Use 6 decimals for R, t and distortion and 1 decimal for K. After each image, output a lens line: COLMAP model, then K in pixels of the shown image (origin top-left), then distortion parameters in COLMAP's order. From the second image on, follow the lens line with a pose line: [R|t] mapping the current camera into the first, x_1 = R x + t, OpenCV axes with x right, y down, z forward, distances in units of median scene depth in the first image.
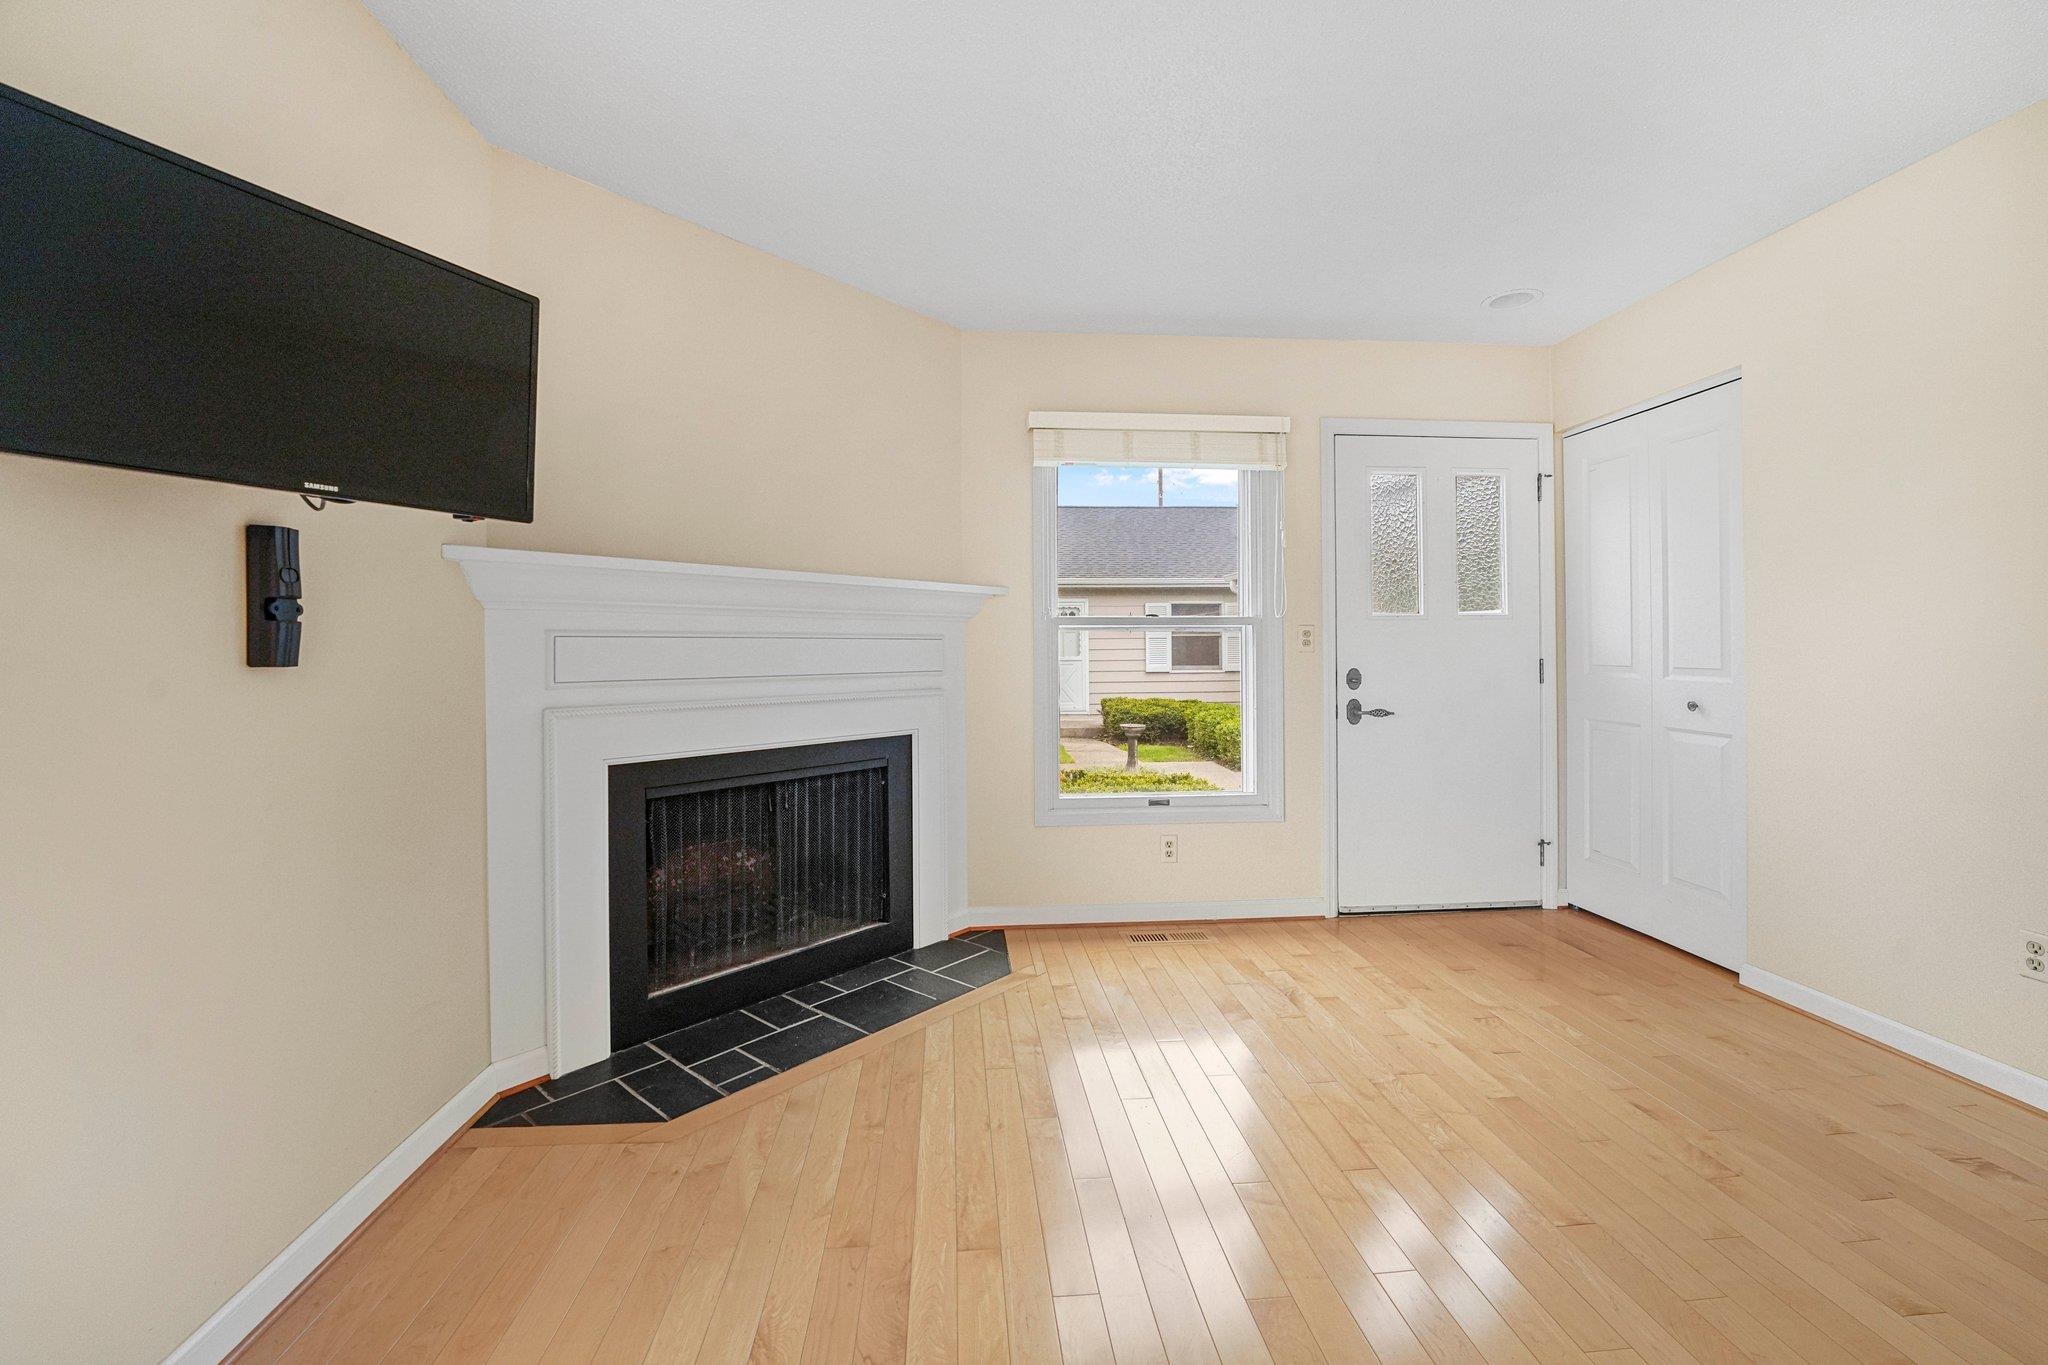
lens RADIAL K [[843.6, 0, 1007.4], [0, 843.6, 642.0], [0, 0, 1]] dist [-0.018903, 0.000846]
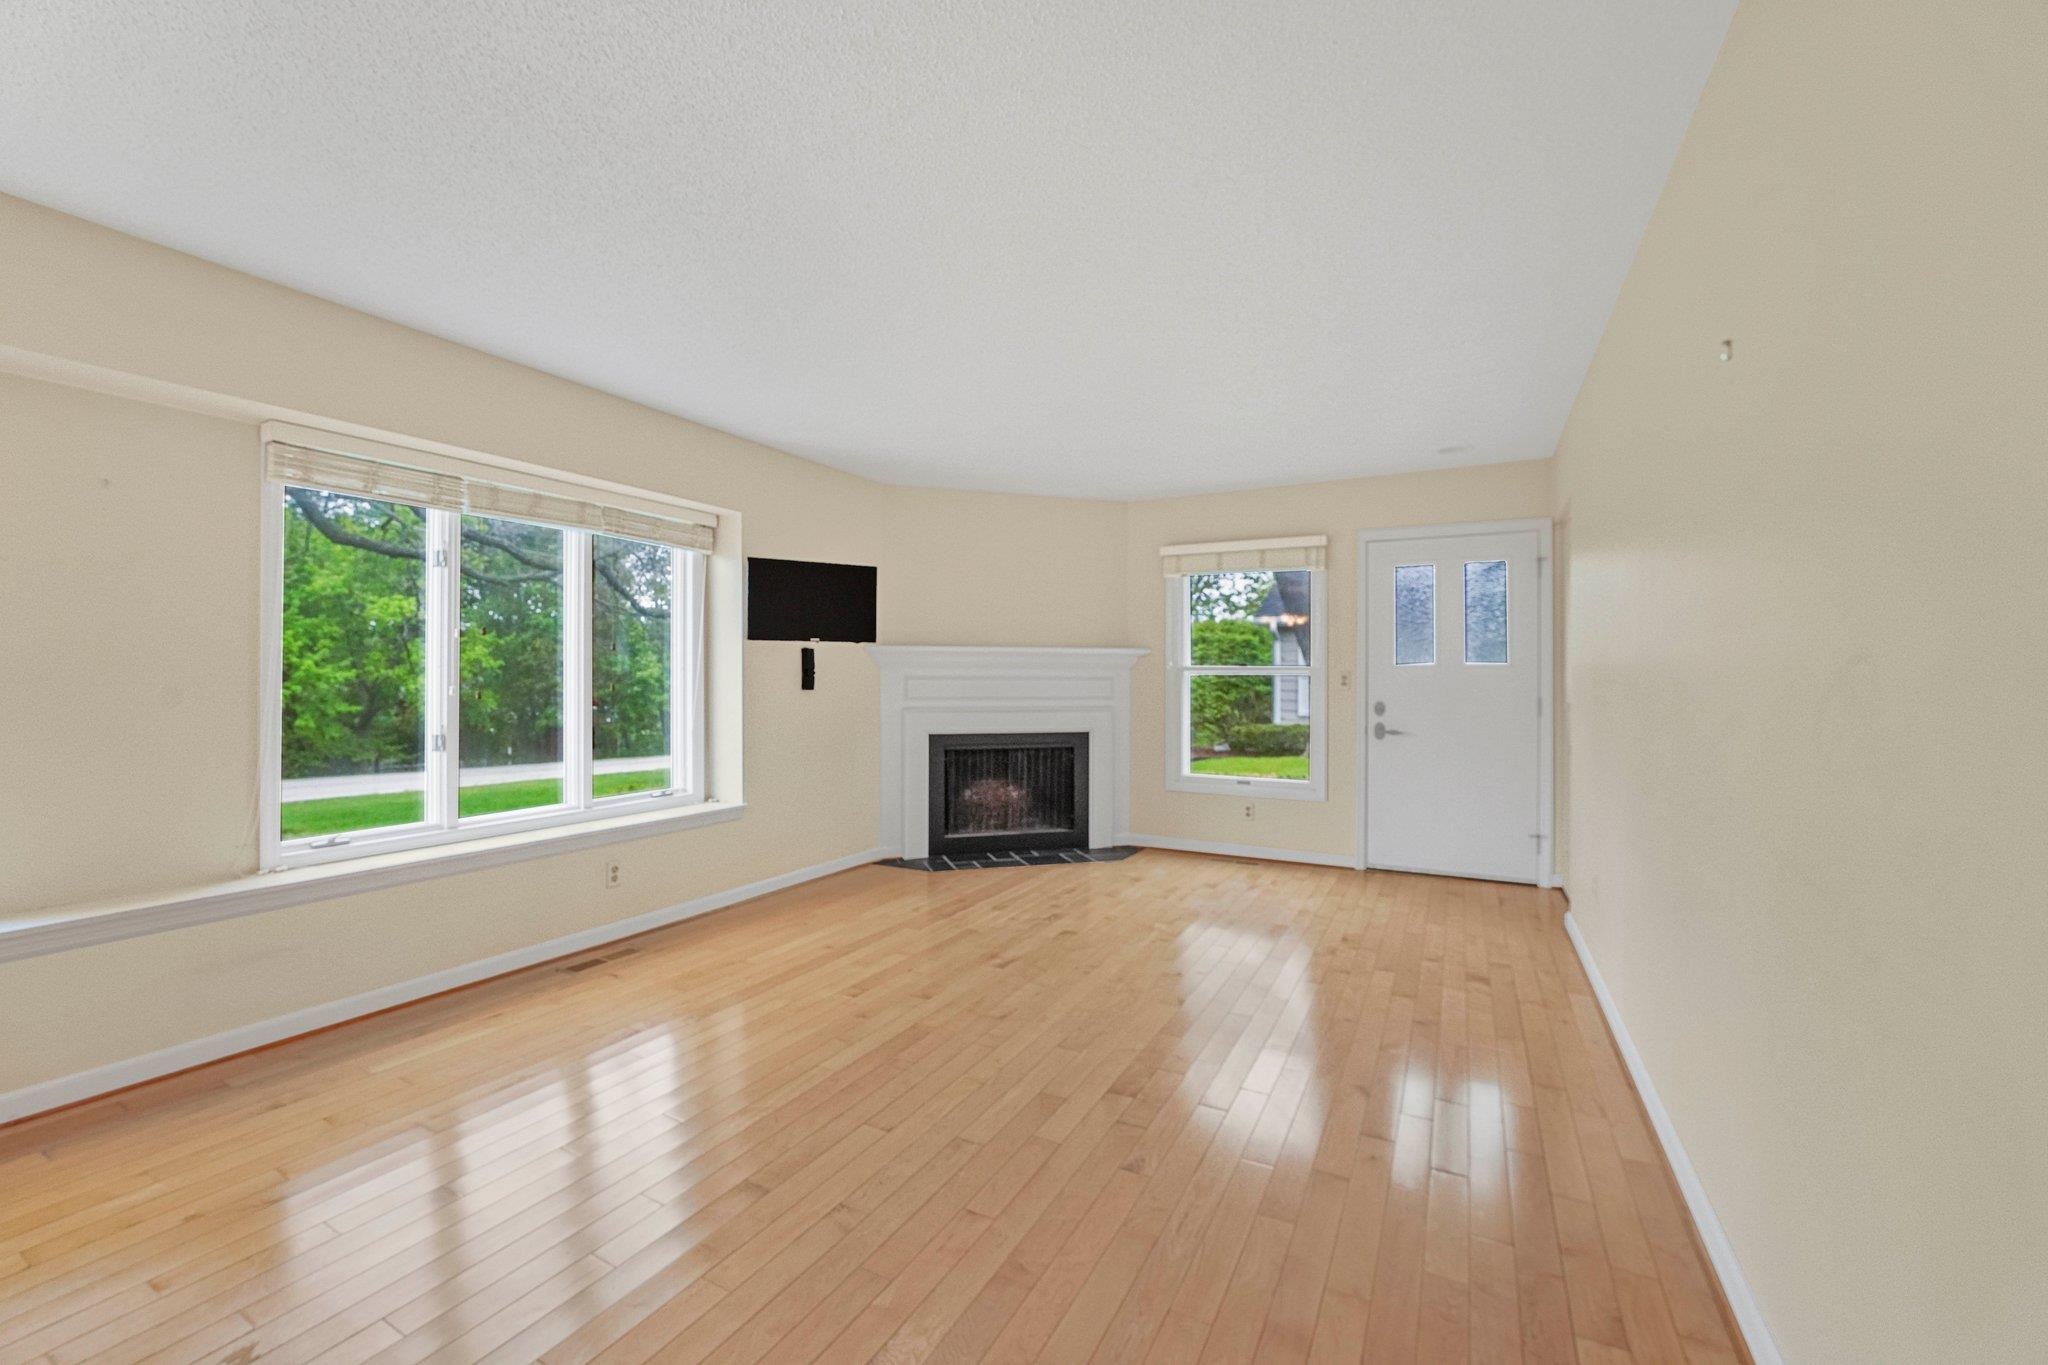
lens RADIAL K [[843.6, 0, 1011.4], [0, 843.6, 679.7], [0, 0, 1]] dist [-0.018903, 0.000846]
pose [[0.840065, 0.009193, -0.542407, 0.751895], [-0.002662, 0.999914, 0.012824, -0.026467], [0.542479, -0.009329, 0.840018, -0.643835]]
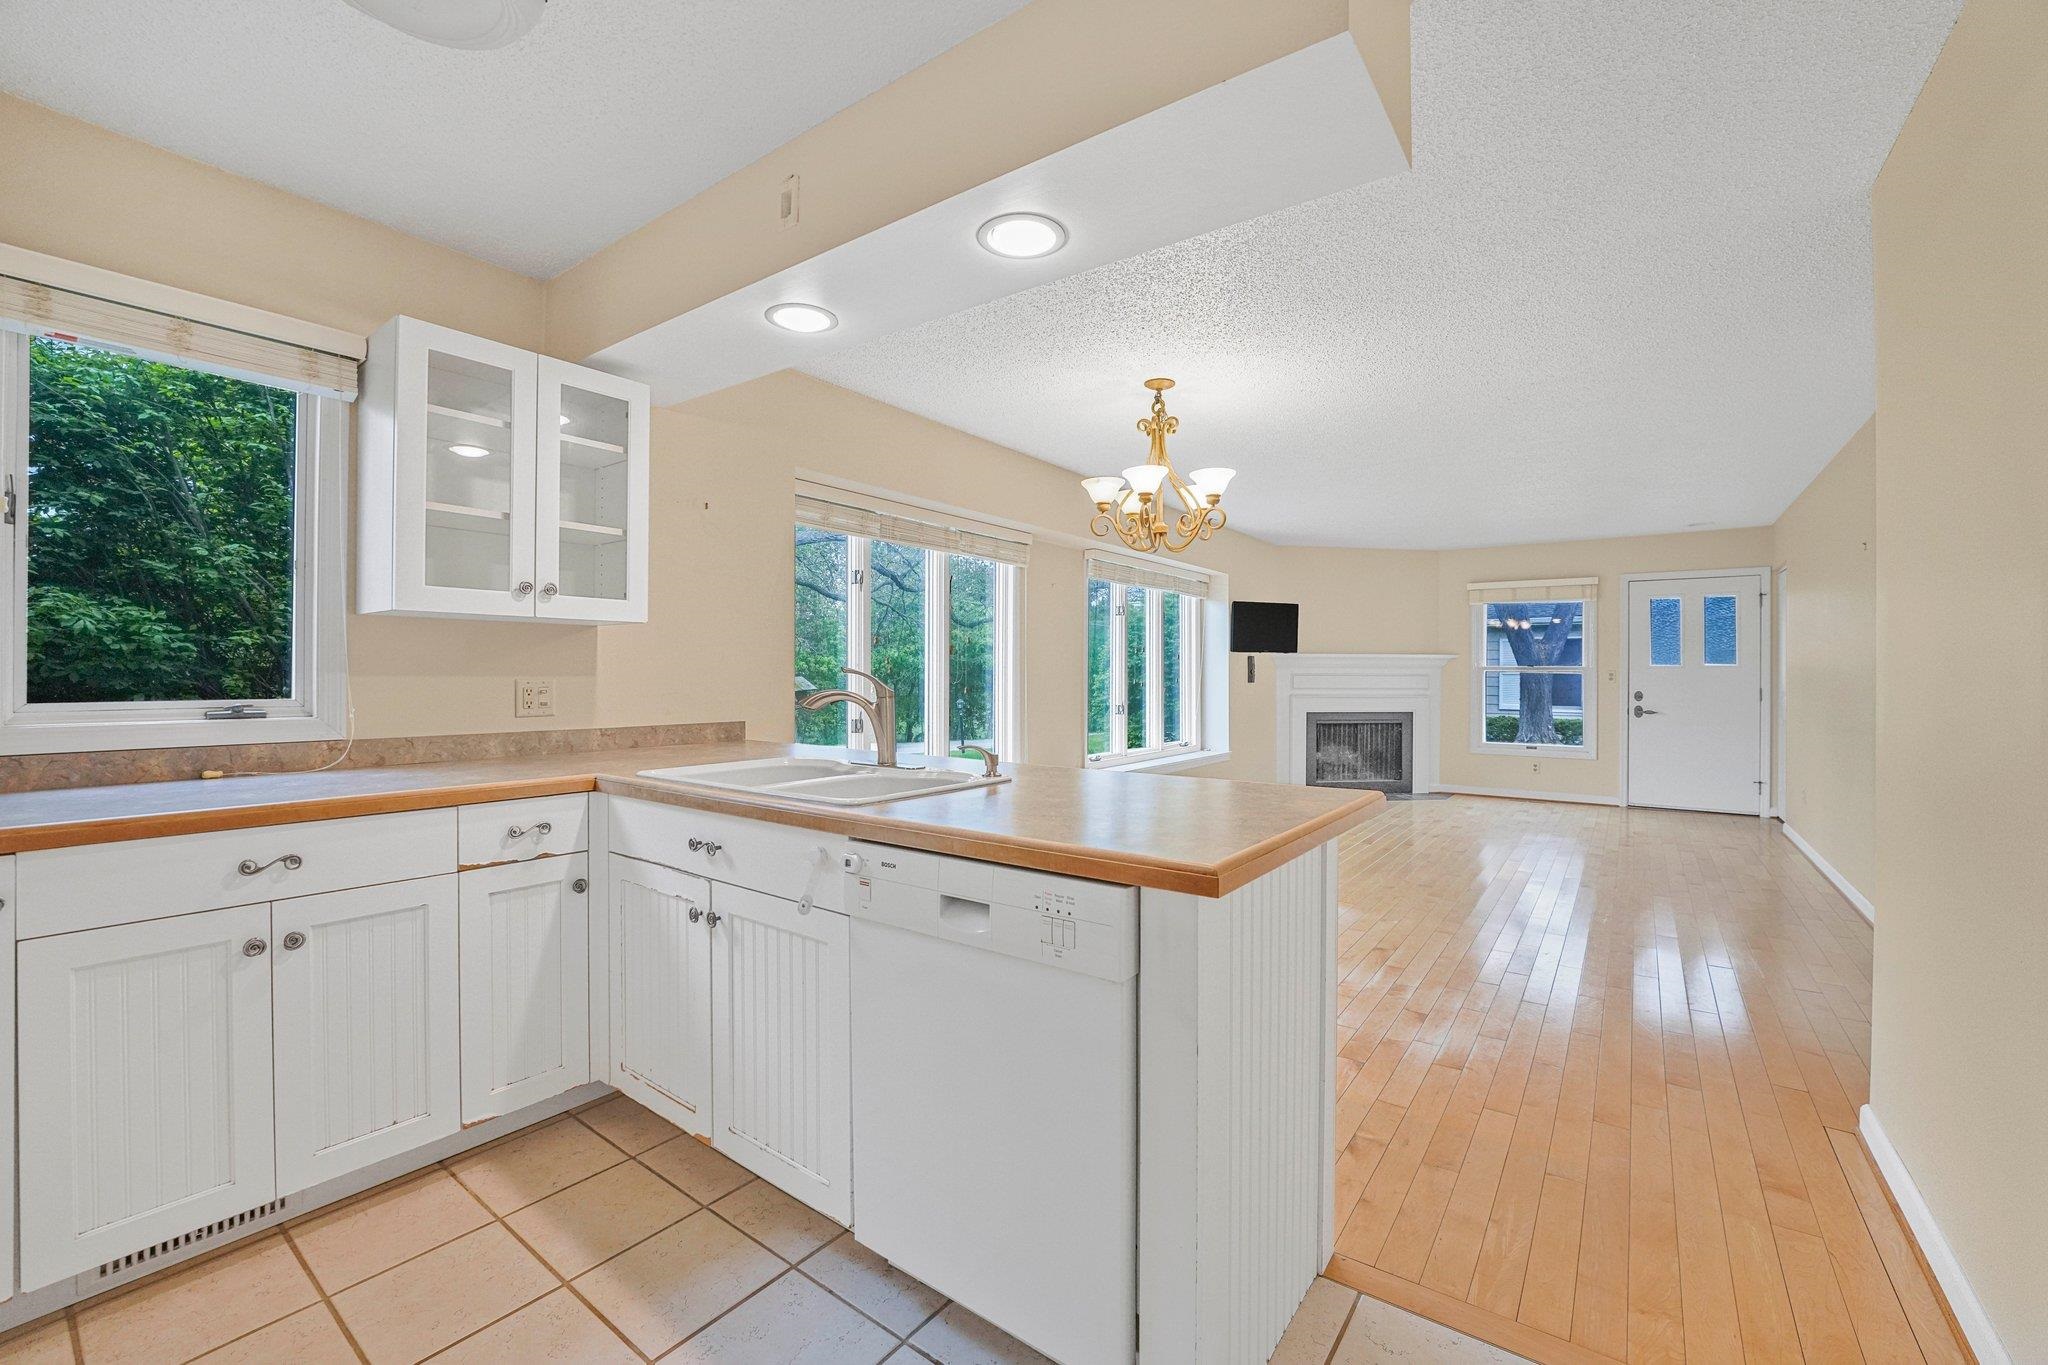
lens RADIAL K [[843.6, 0, 1030.9], [0, 843.6, 680.3], [0, 0, 1]] dist [-0.018903, 0.000846]
pose [[0.755482, 0.012370, -0.655053, 0.715420], [-0.001119, 0.999845, 0.017590, -0.035423], [0.655168, -0.012555, 0.755379, -1.799164]]
